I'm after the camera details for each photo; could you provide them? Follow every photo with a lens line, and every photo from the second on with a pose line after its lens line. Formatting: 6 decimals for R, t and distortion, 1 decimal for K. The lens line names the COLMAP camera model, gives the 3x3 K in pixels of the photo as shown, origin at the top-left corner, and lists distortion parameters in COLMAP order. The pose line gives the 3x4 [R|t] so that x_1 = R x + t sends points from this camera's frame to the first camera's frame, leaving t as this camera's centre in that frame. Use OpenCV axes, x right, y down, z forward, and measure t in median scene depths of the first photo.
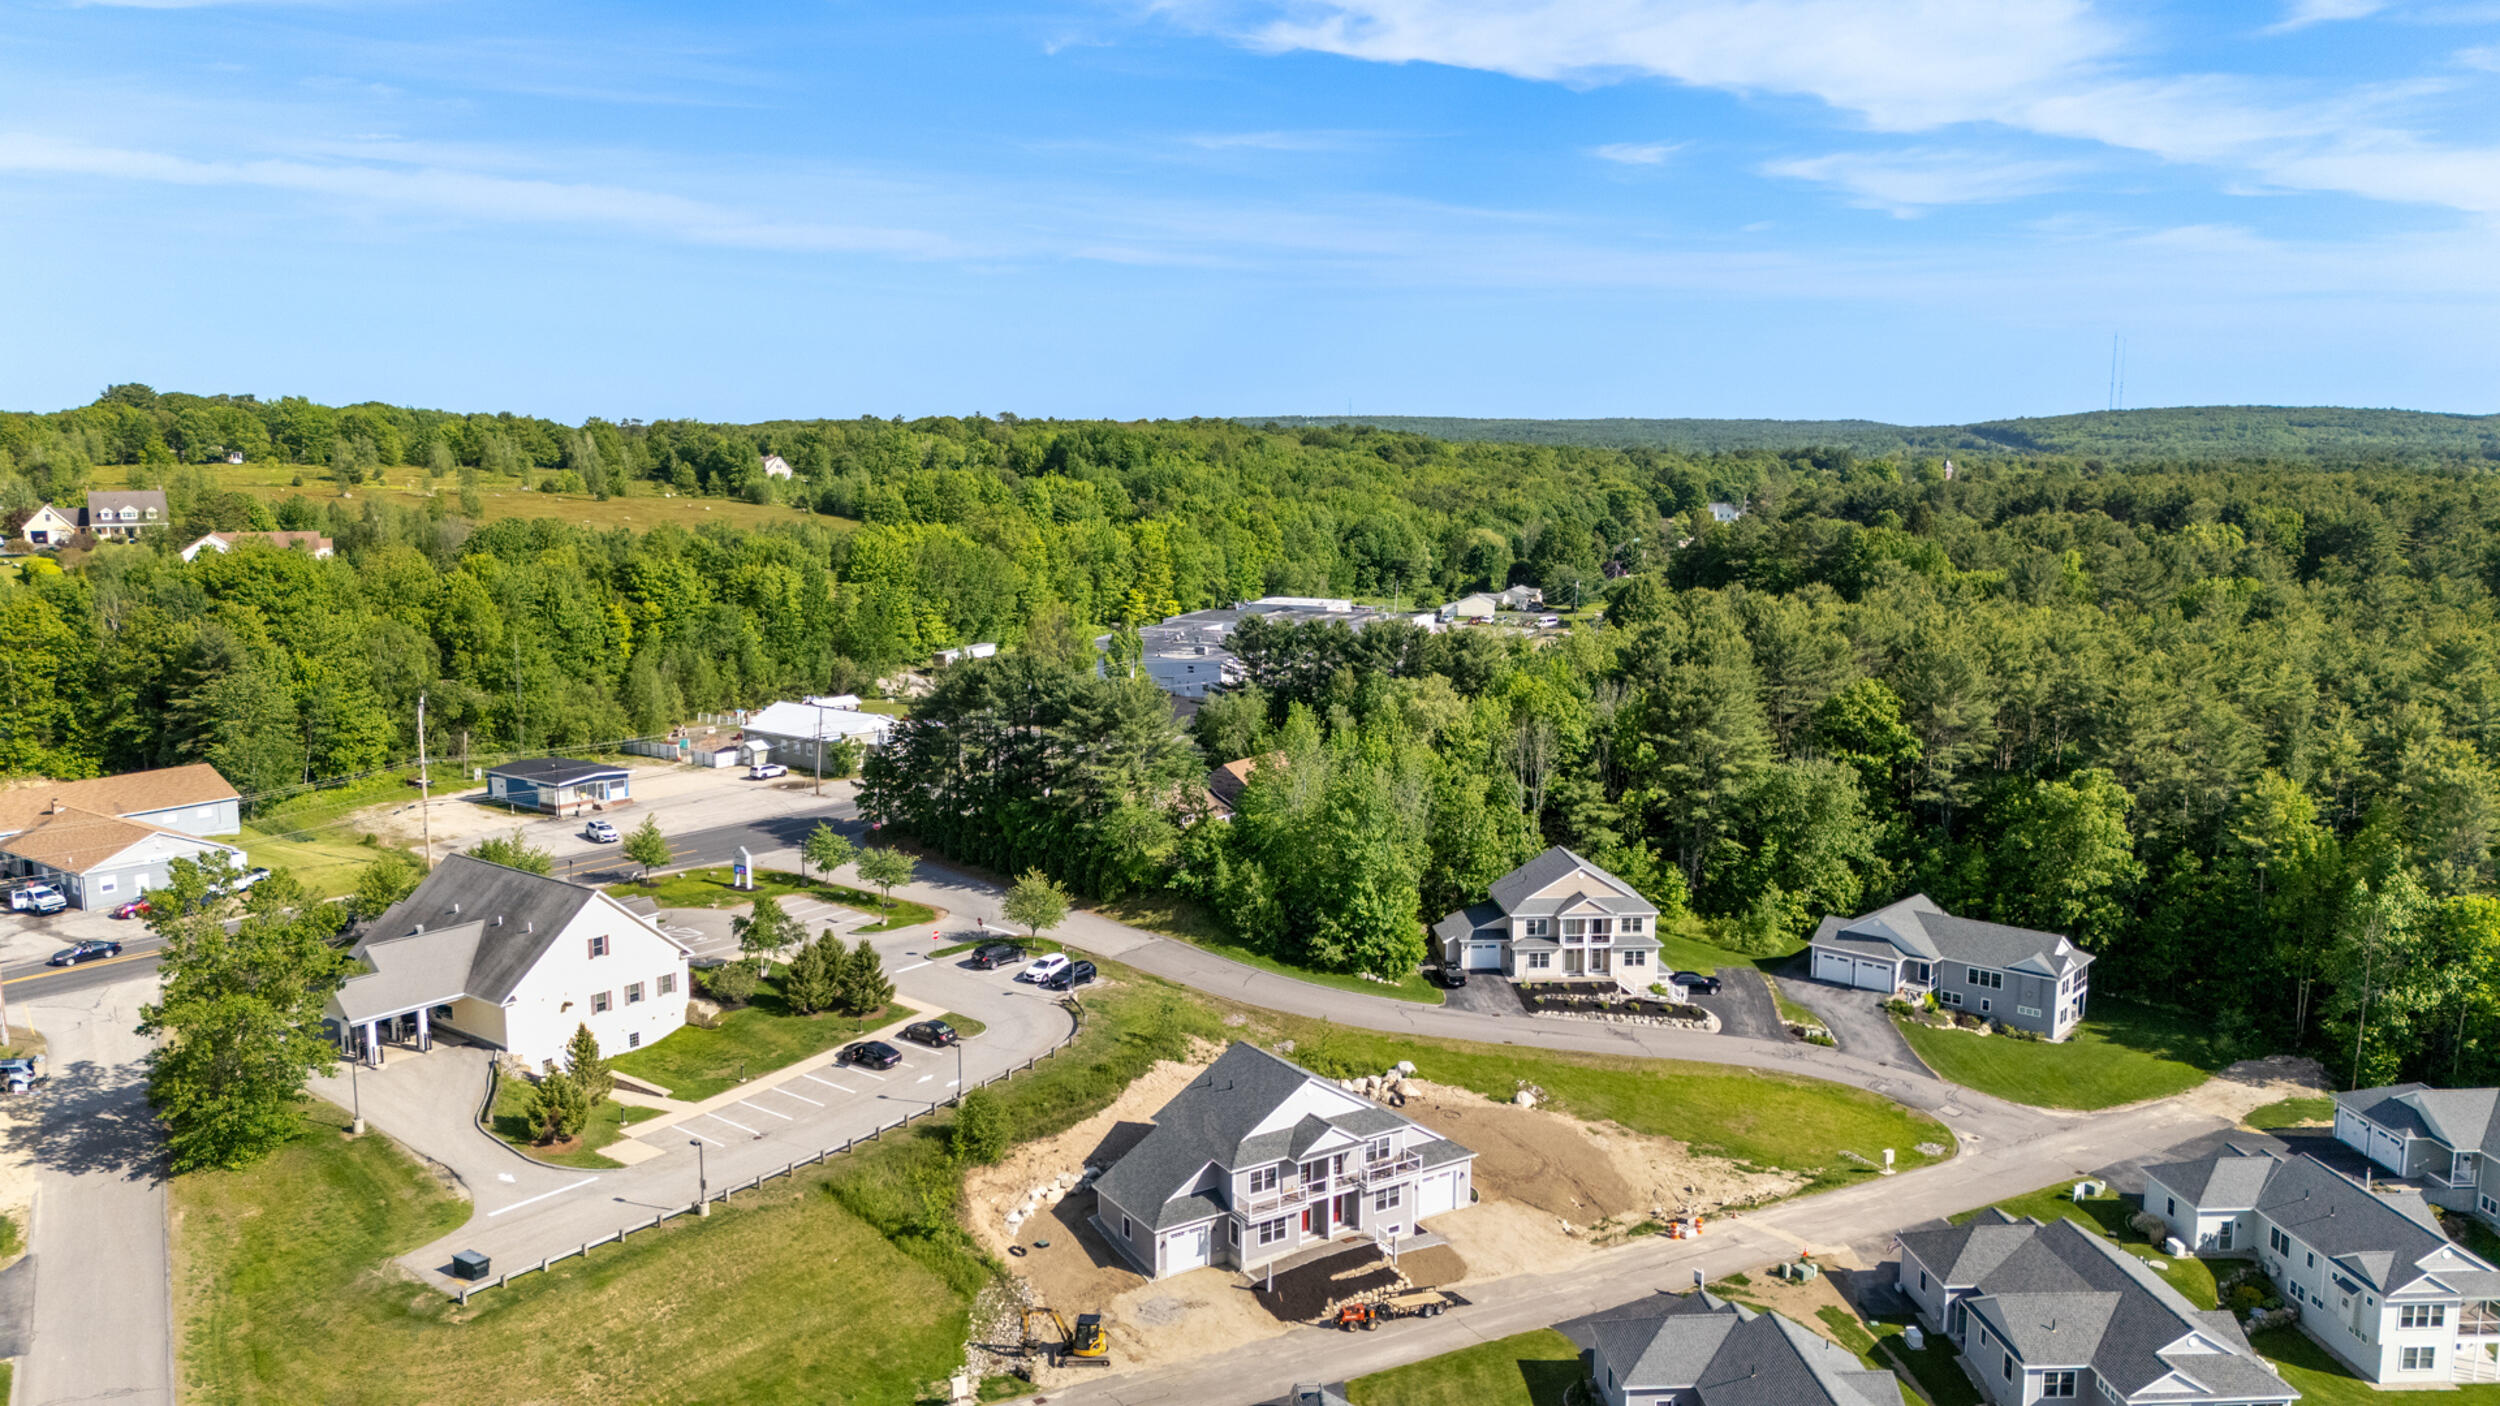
lens RADIAL K [[1825.1, 0, 1241.3], [0, 1825.1, 703.3], [0, 0, 1]] dist [0.065196, -0.052189]
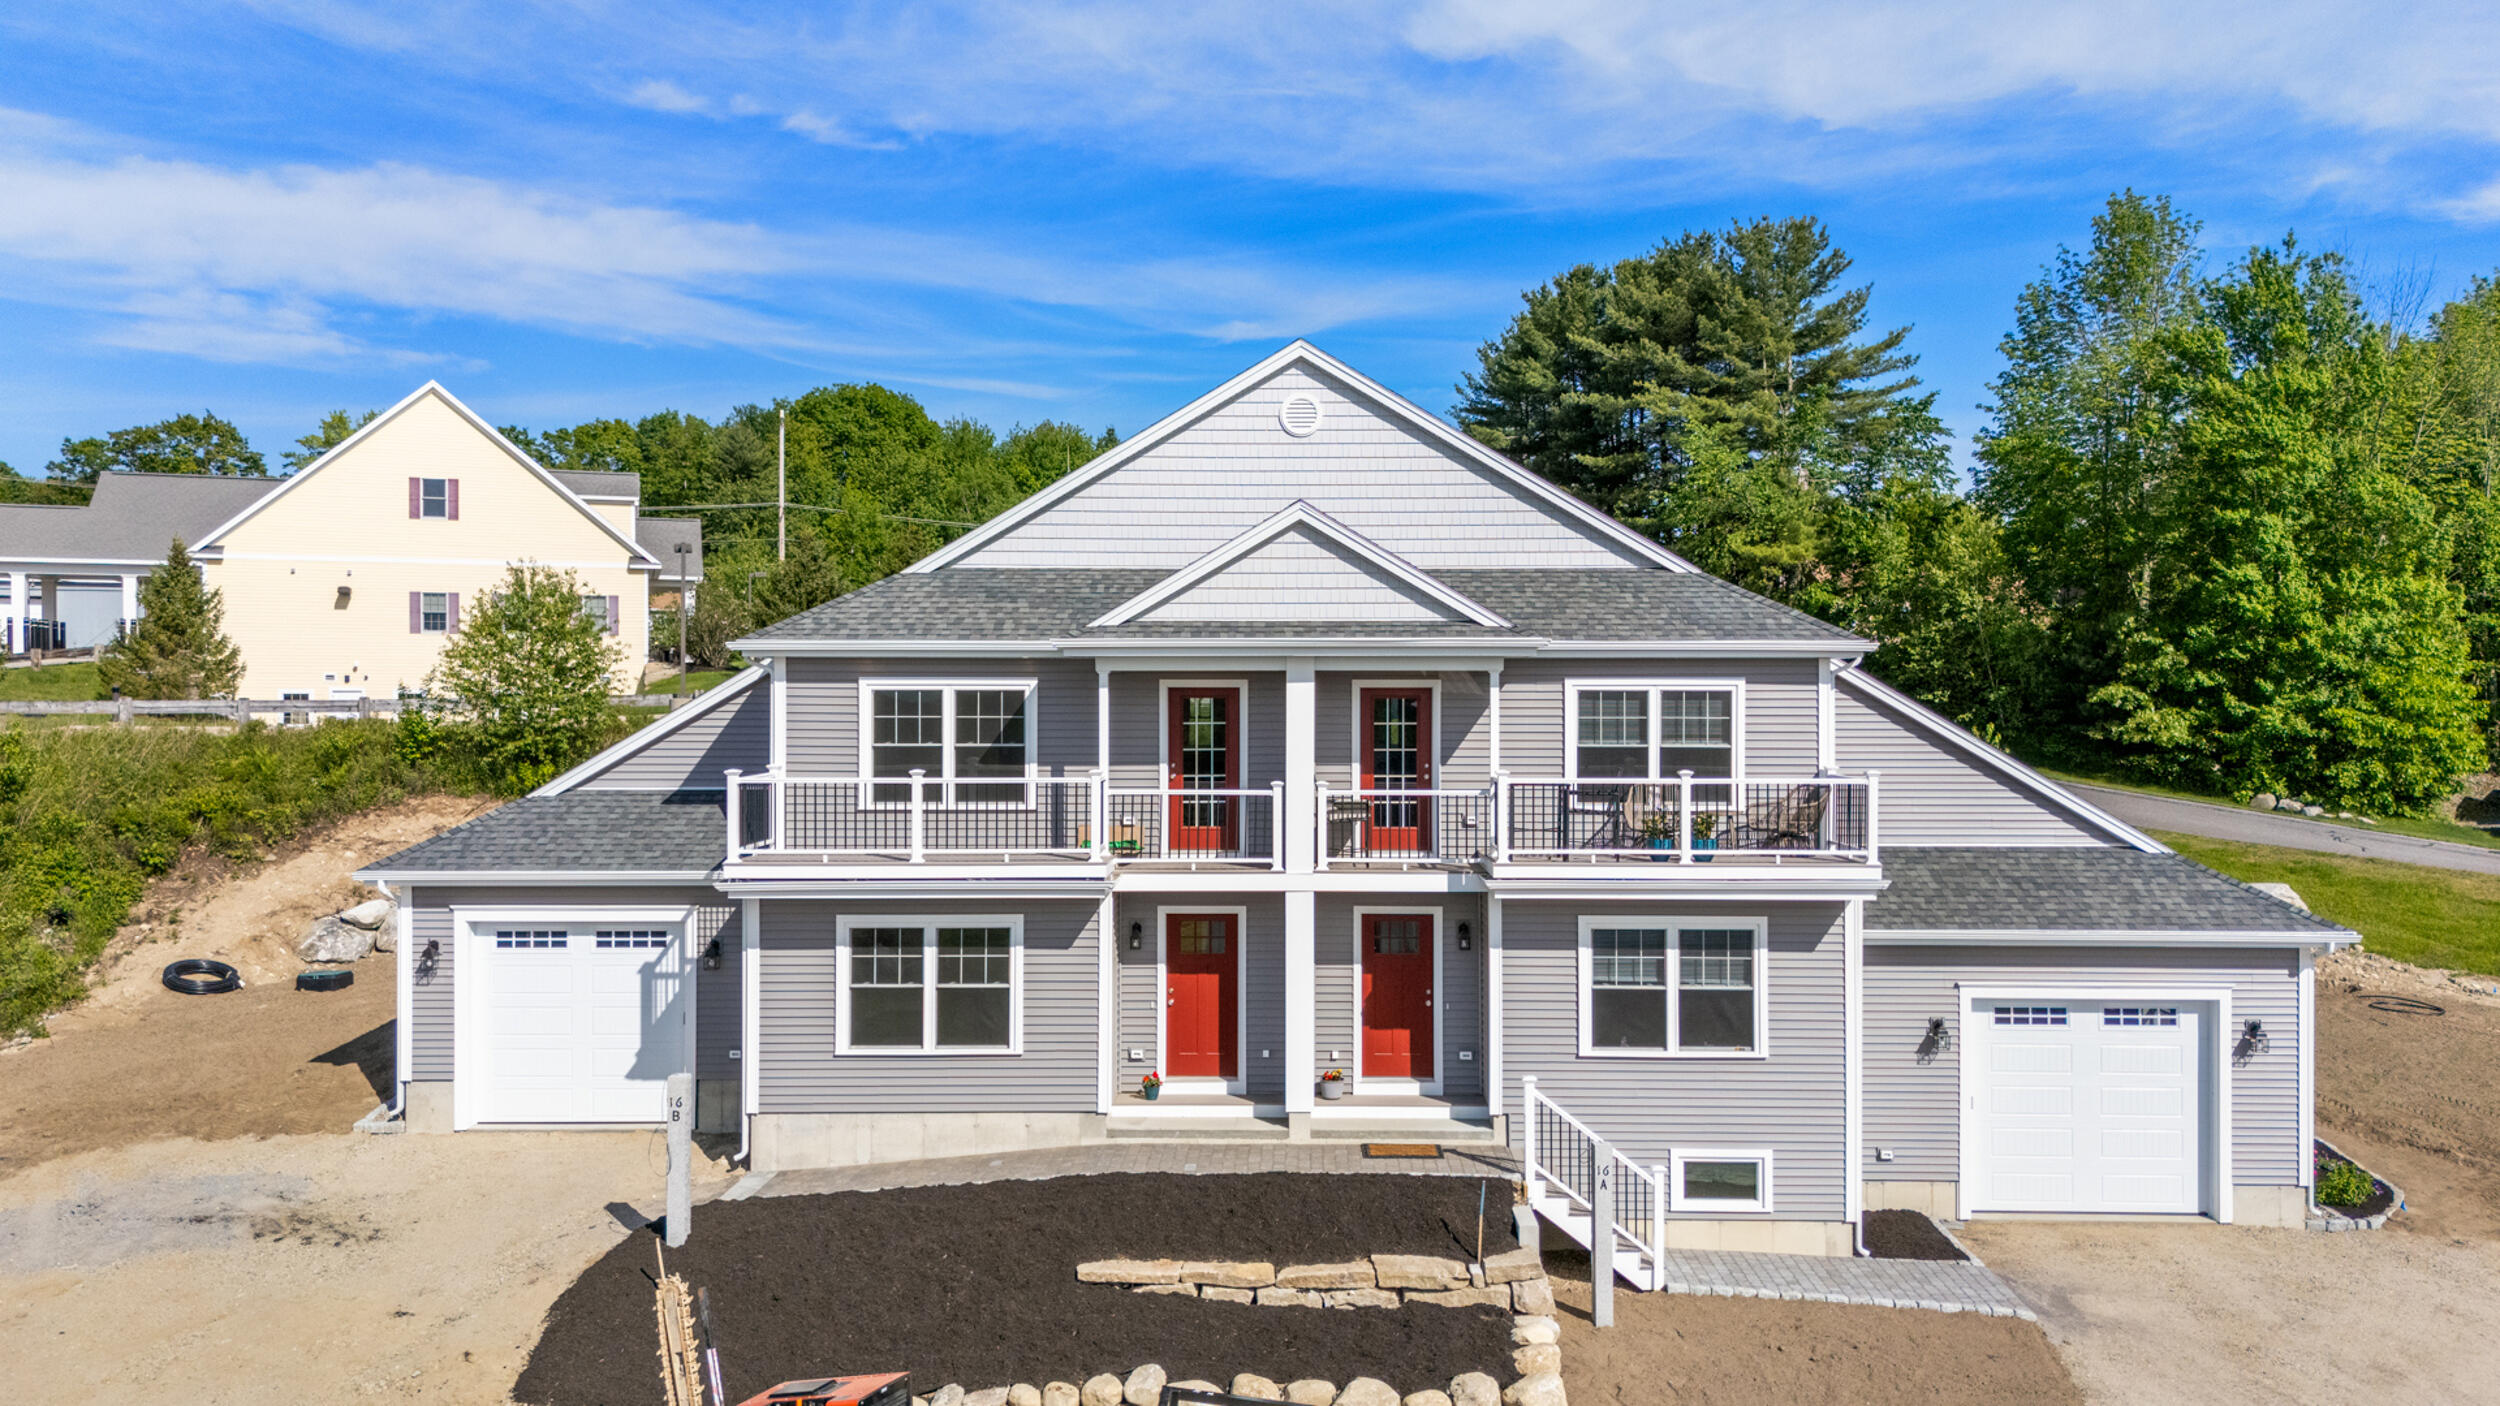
lens RADIAL K [[1825.1, 0, 1257.1], [0, 1825.1, 709.4], [0, 0, 1]] dist [0.065196, -0.052189]
pose [[0.823212, 0.000098, -0.567734, 0.111295], [-0.089235, 0.987593, -0.129220, 0.197348], [0.560677, 0.157038, 0.813007, 0.597633]]
